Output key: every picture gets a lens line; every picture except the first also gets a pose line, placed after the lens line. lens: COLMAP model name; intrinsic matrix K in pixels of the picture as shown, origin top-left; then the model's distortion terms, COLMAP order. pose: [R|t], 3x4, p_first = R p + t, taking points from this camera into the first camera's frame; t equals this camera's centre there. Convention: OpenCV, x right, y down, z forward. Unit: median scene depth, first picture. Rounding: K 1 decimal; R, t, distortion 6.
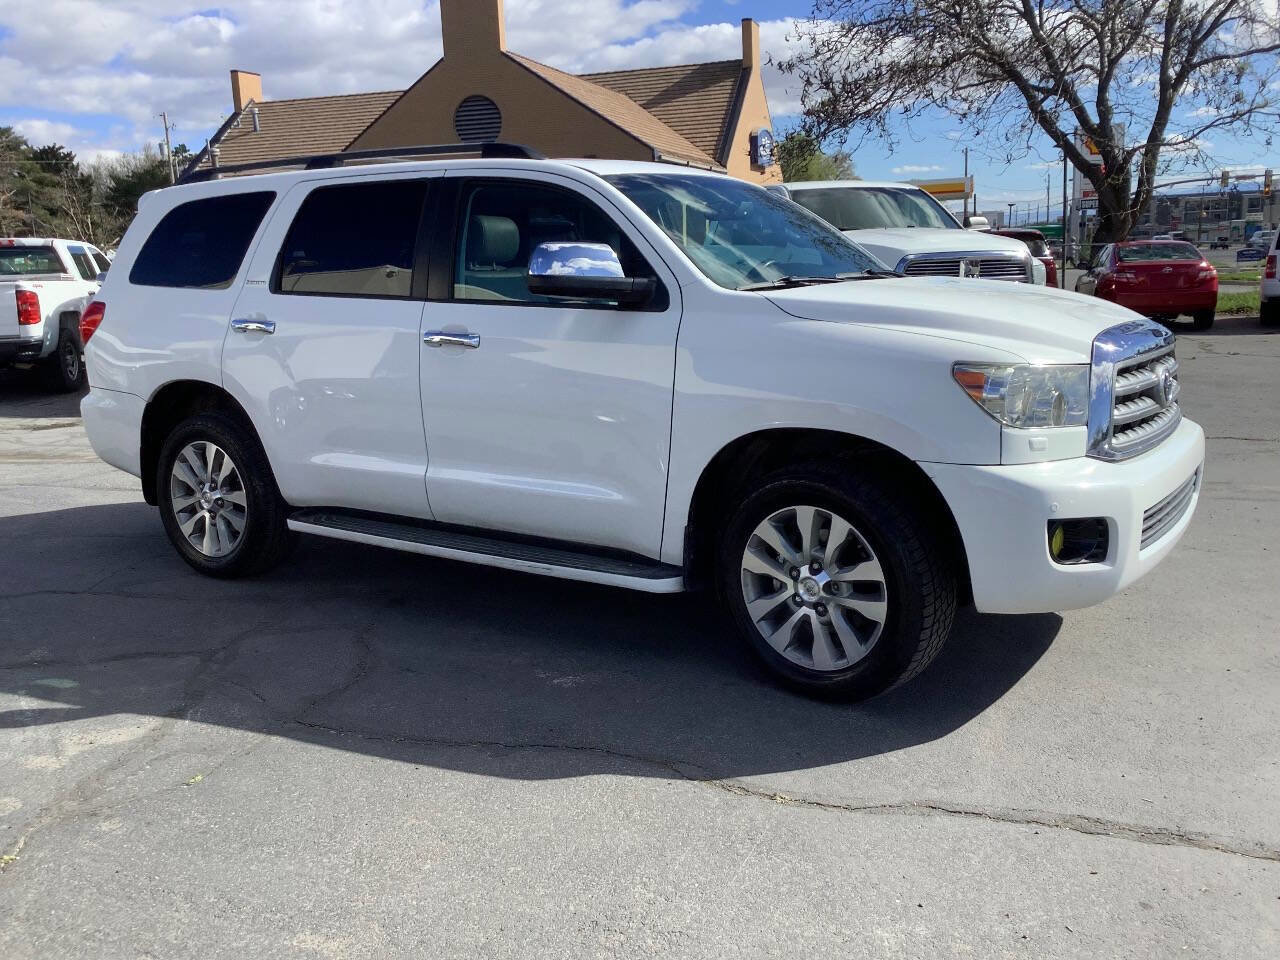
lens RADIAL K [[1241.9, 0, 645.7], [0, 1241.9, 482.2], [0, 0, 1]] dist [0.022701, 0.000000]
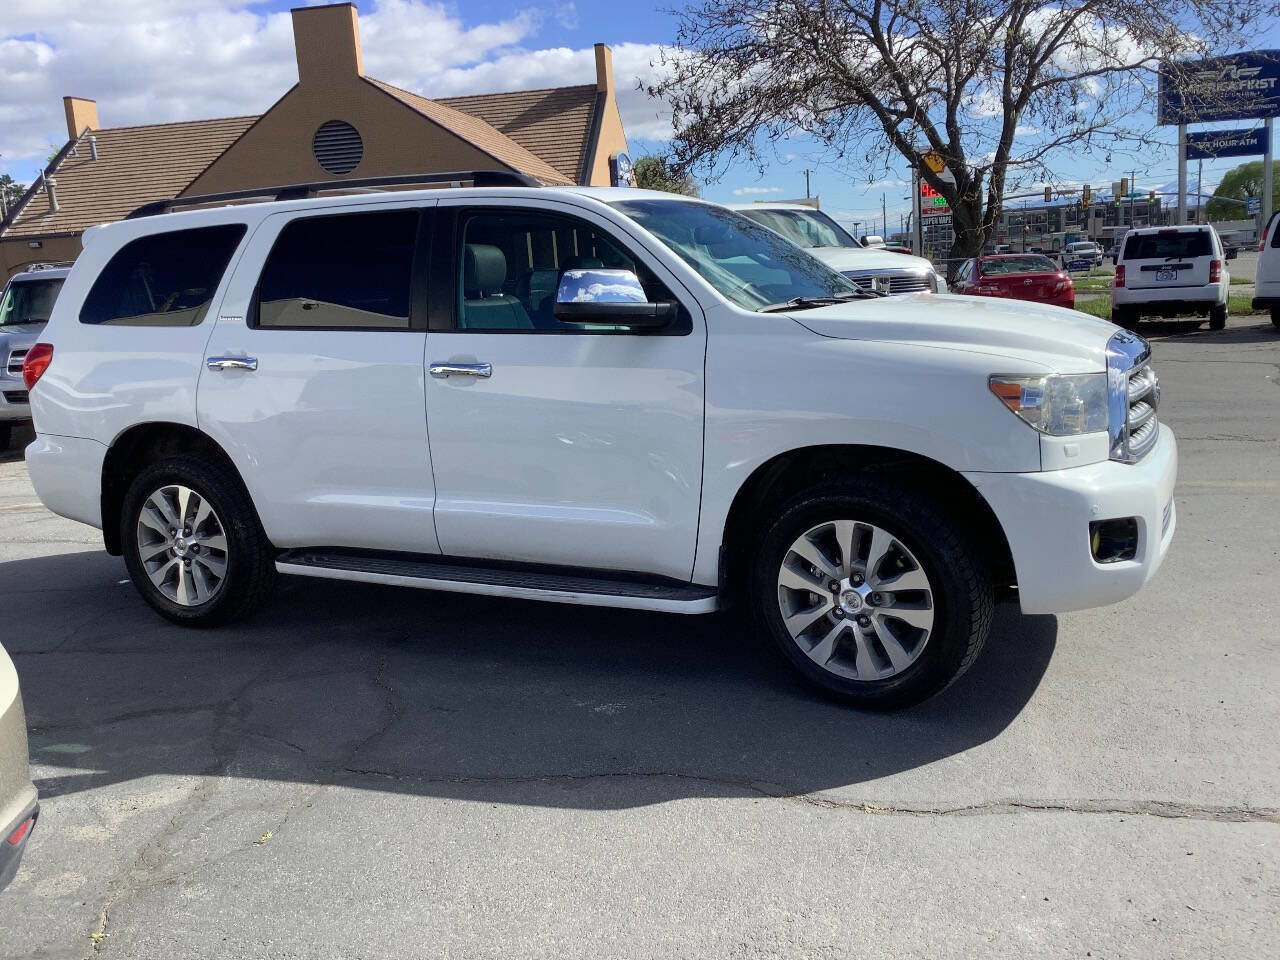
lens RADIAL K [[1241.9, 0, 640.2], [0, 1241.9, 484.9], [0, 0, 1]] dist [0.022701, 0.000000]
pose [[0.990471, -0.046554, 0.129611, -0.150993], [0.048494, 0.998753, -0.011853, -0.005564], [-0.128898, 0.018025, 0.991494, 0.005579]]
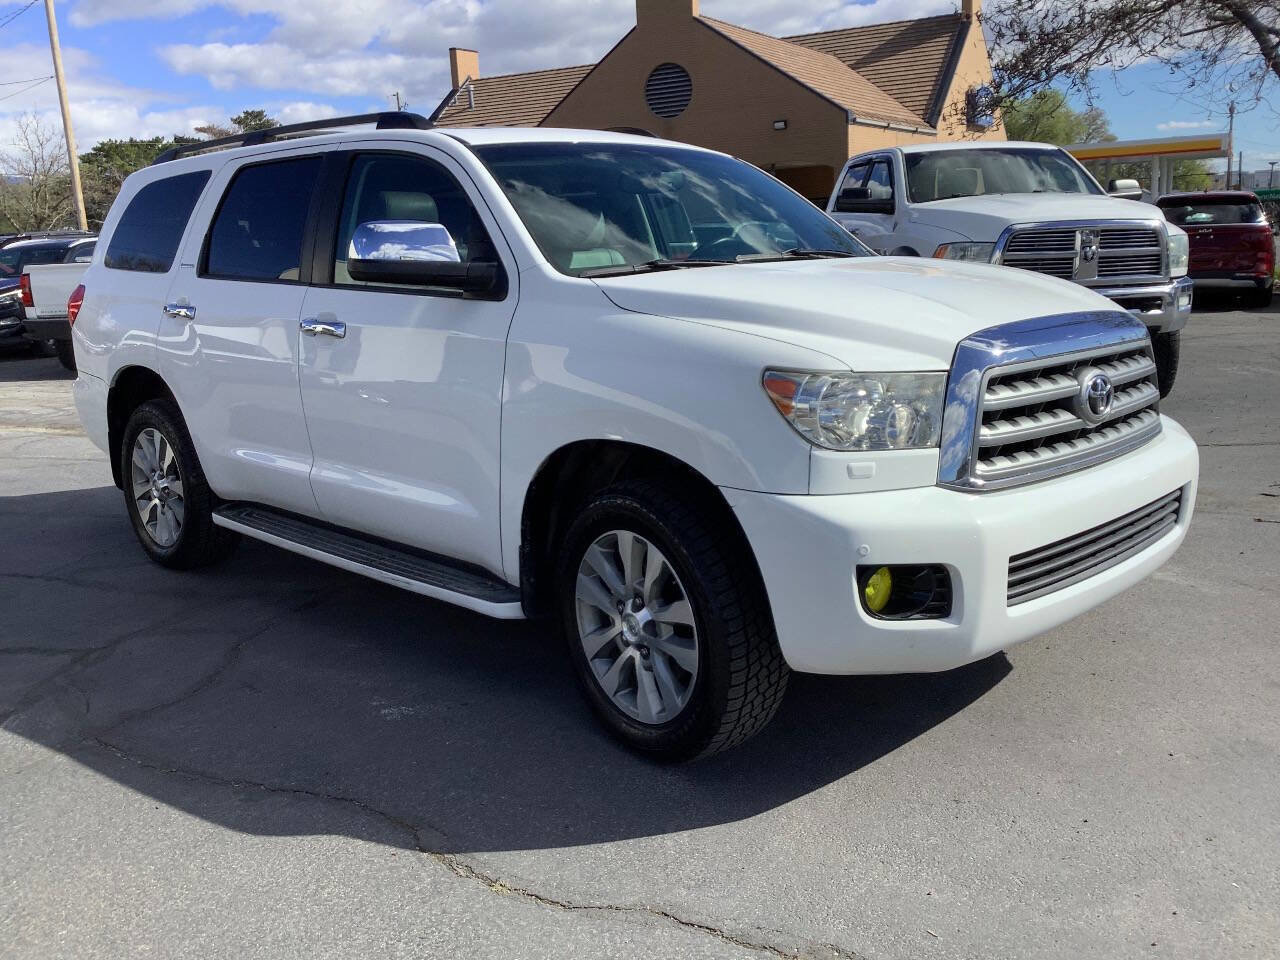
lens RADIAL K [[1241.9, 0, 672.3], [0, 1241.9, 466.3], [0, 0, 1]] dist [0.022701, 0.000000]
pose [[0.978734, 0.029116, -0.203056, 0.295173], [-0.026523, 0.999528, 0.015480, -0.035000], [0.203411, -0.009765, 0.979045, 0.152626]]
